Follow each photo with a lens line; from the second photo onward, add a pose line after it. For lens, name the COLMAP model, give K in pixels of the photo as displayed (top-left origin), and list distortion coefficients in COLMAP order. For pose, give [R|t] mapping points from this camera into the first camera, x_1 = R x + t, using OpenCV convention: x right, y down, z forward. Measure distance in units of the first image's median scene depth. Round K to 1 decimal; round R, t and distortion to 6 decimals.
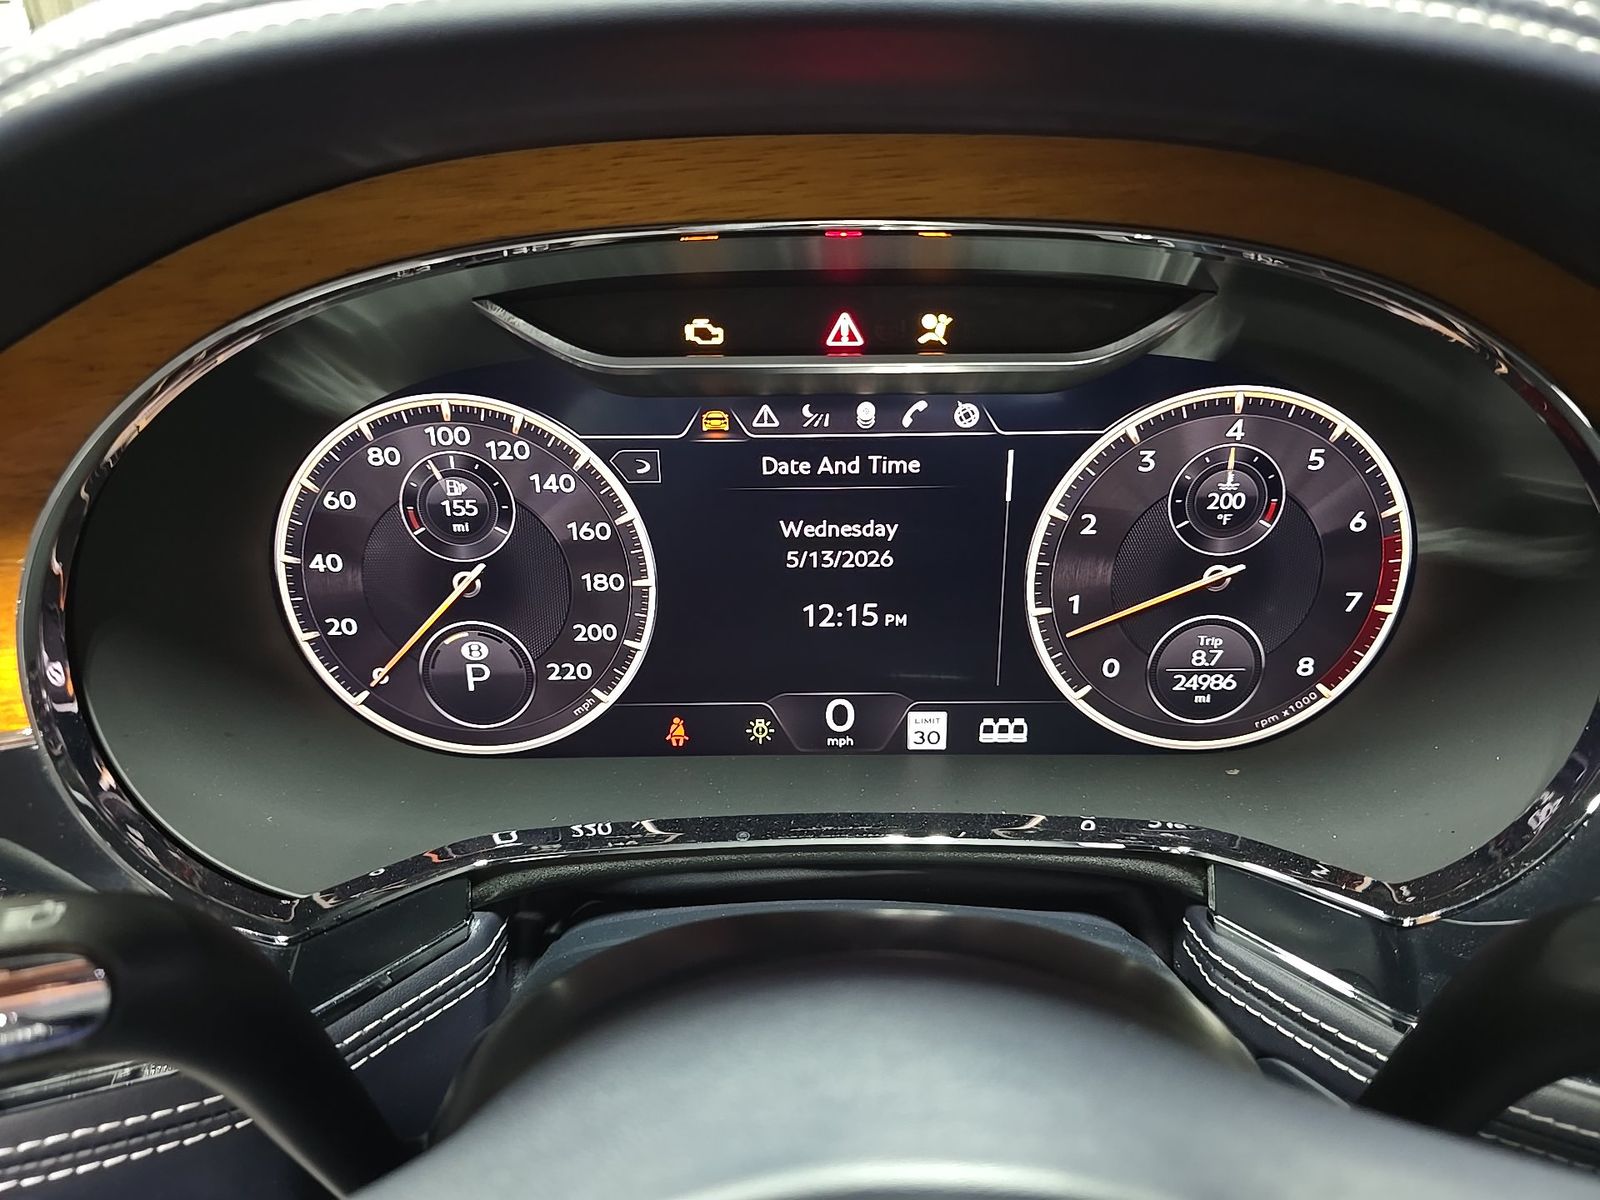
lens RADIAL K [[1074.6, 0, 800.0], [0, 1074.6, 600.0], [0, 0, 1]] dist [0.052891, -0.047541]
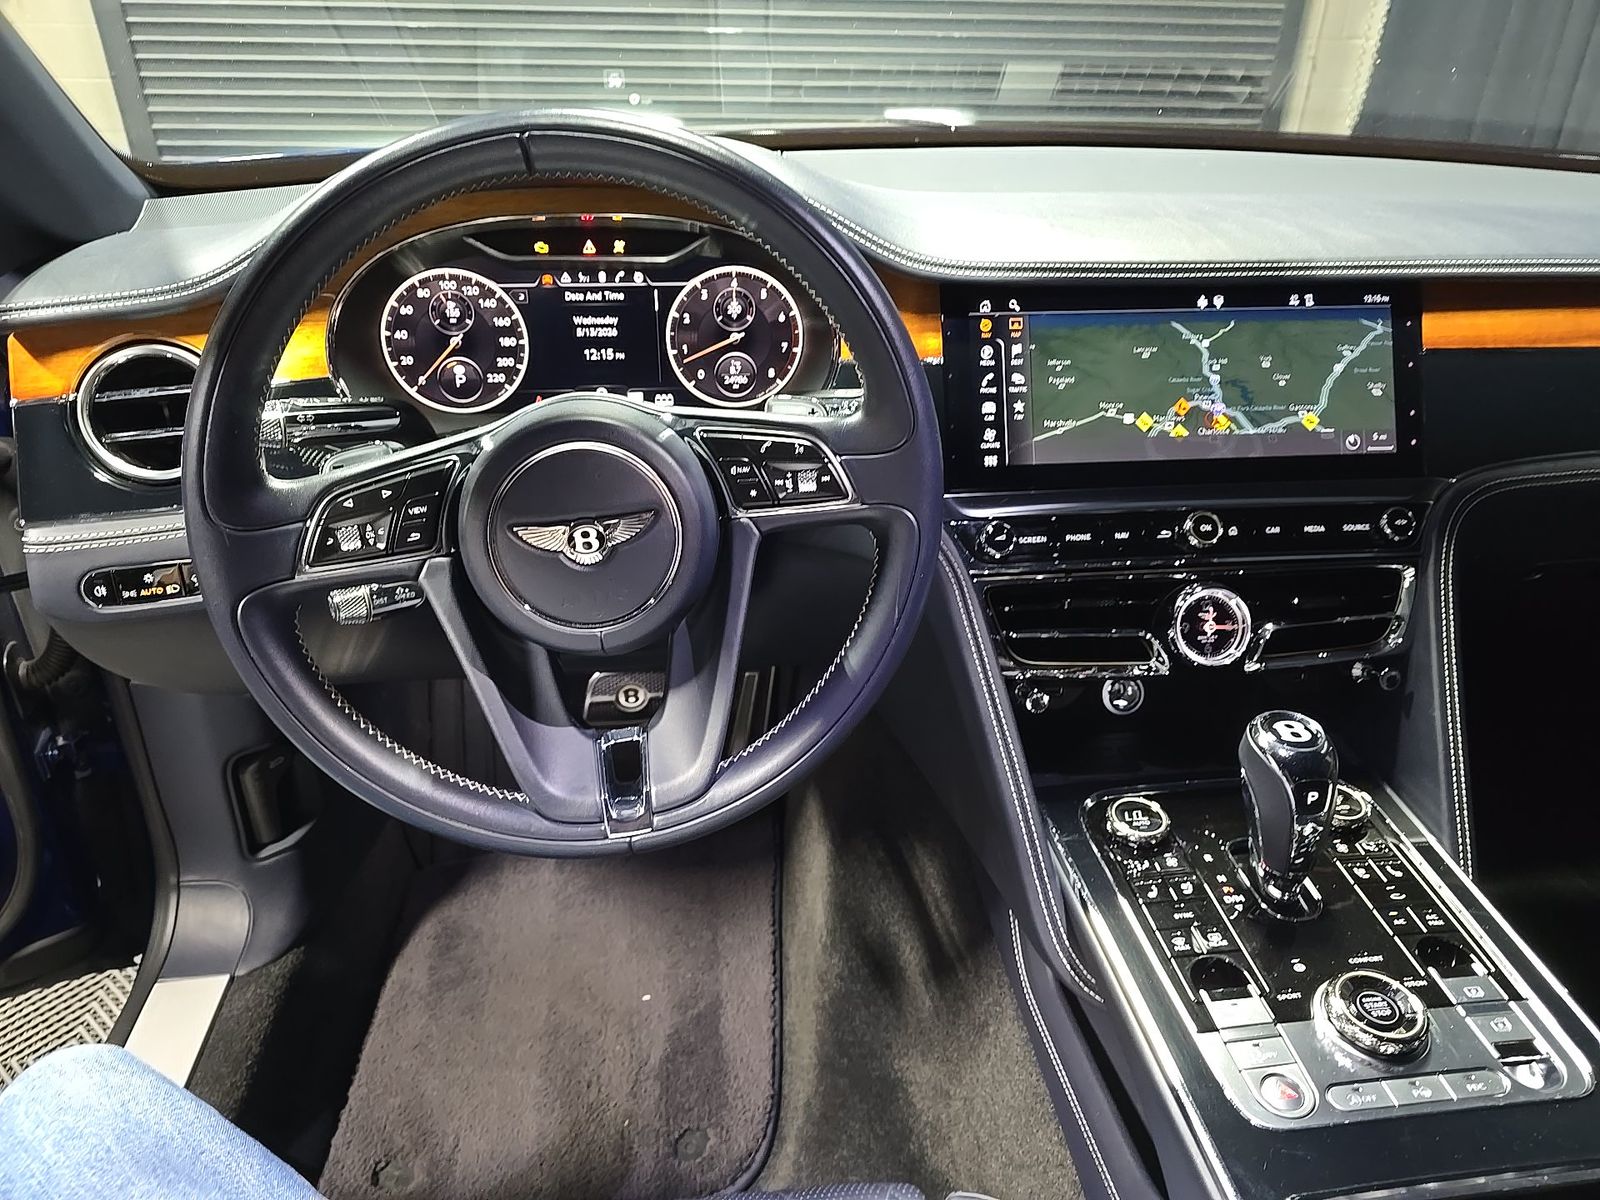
lens RADIAL K [[1074.6, 0, 800.0], [0, 1074.6, 600.0], [0, 0, 1]] dist [0.052891, -0.047541]
pose [[0.990485, -0.040838, 0.131421, 0.161974], [0.030105, 0.996124, 0.082645, 0.434759], [-0.134287, -0.077902, 0.987876, -1.858368]]
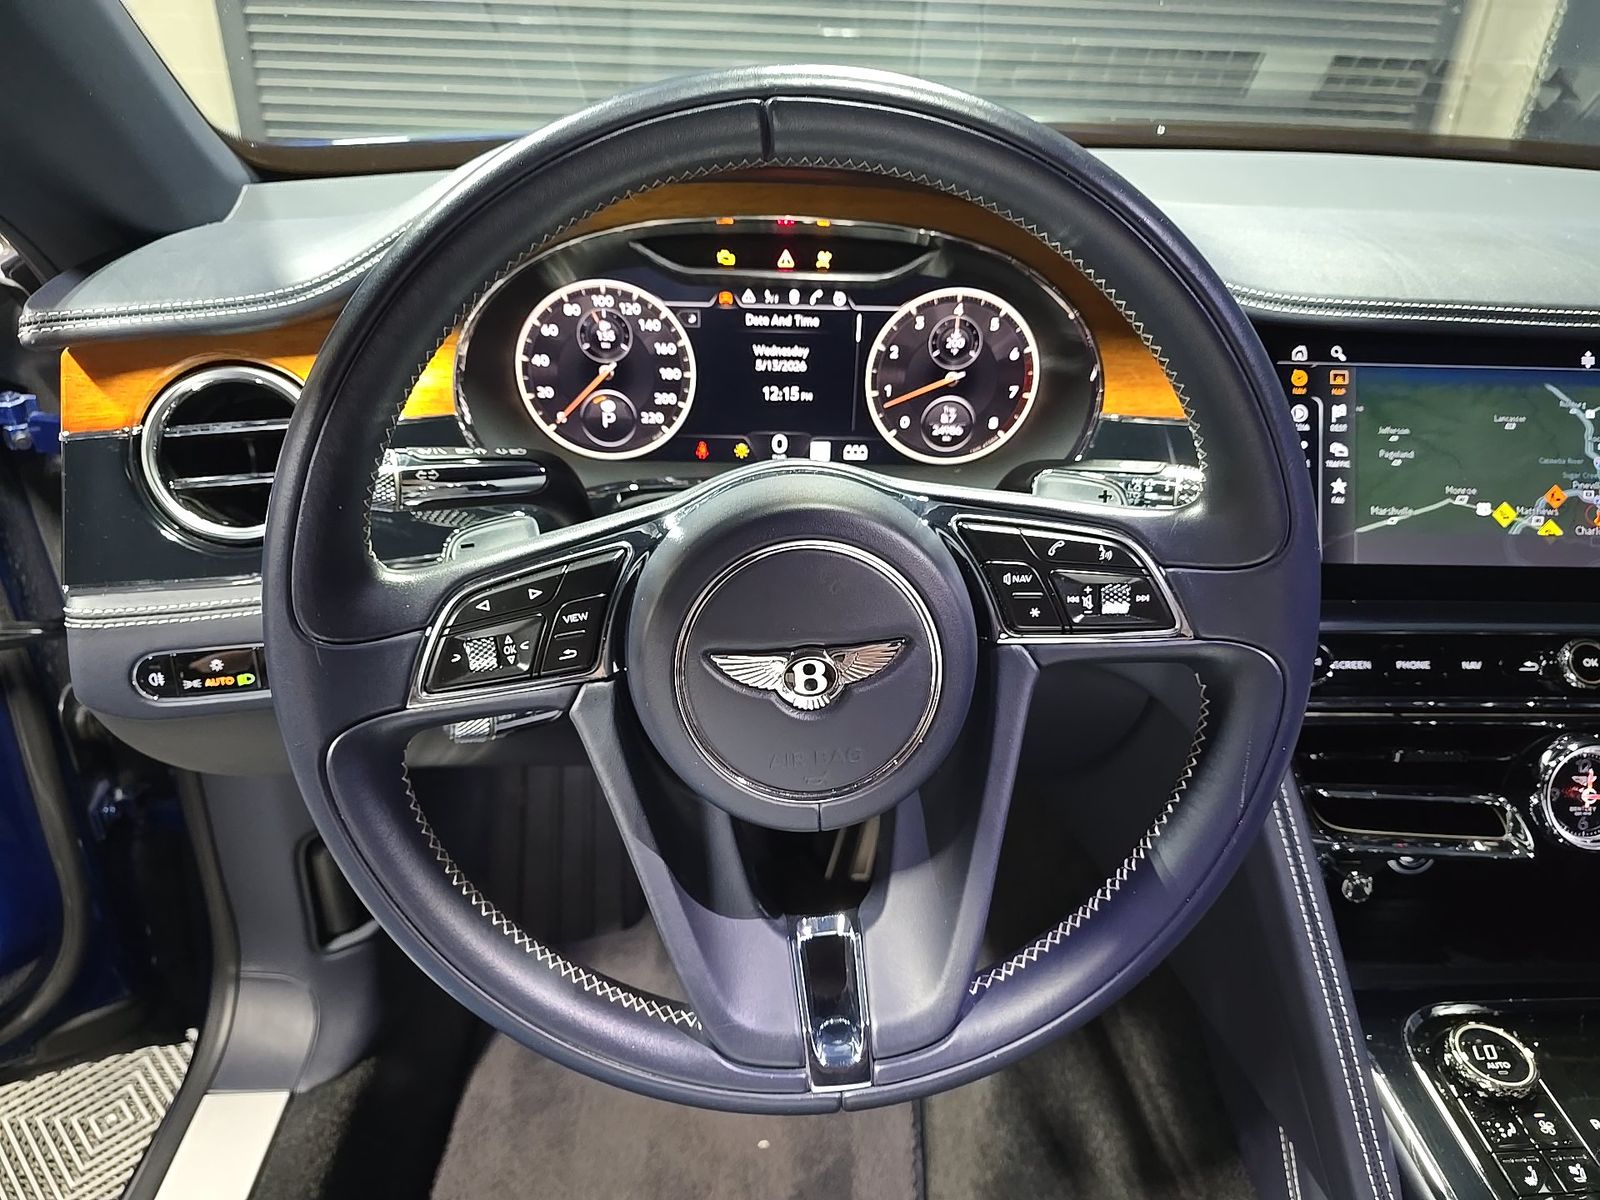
lens RADIAL K [[1081.8, 0, 803.9], [0, 1081.8, 600.4], [0, 0, 1]] dist [0.037594, -0.043862]
pose [[0.997113, 0.012770, 0.074846, -0.075779], [-0.018328, 0.997086, 0.074055, 0.275002], [-0.073682, -0.075214, 0.994442, -1.227890]]
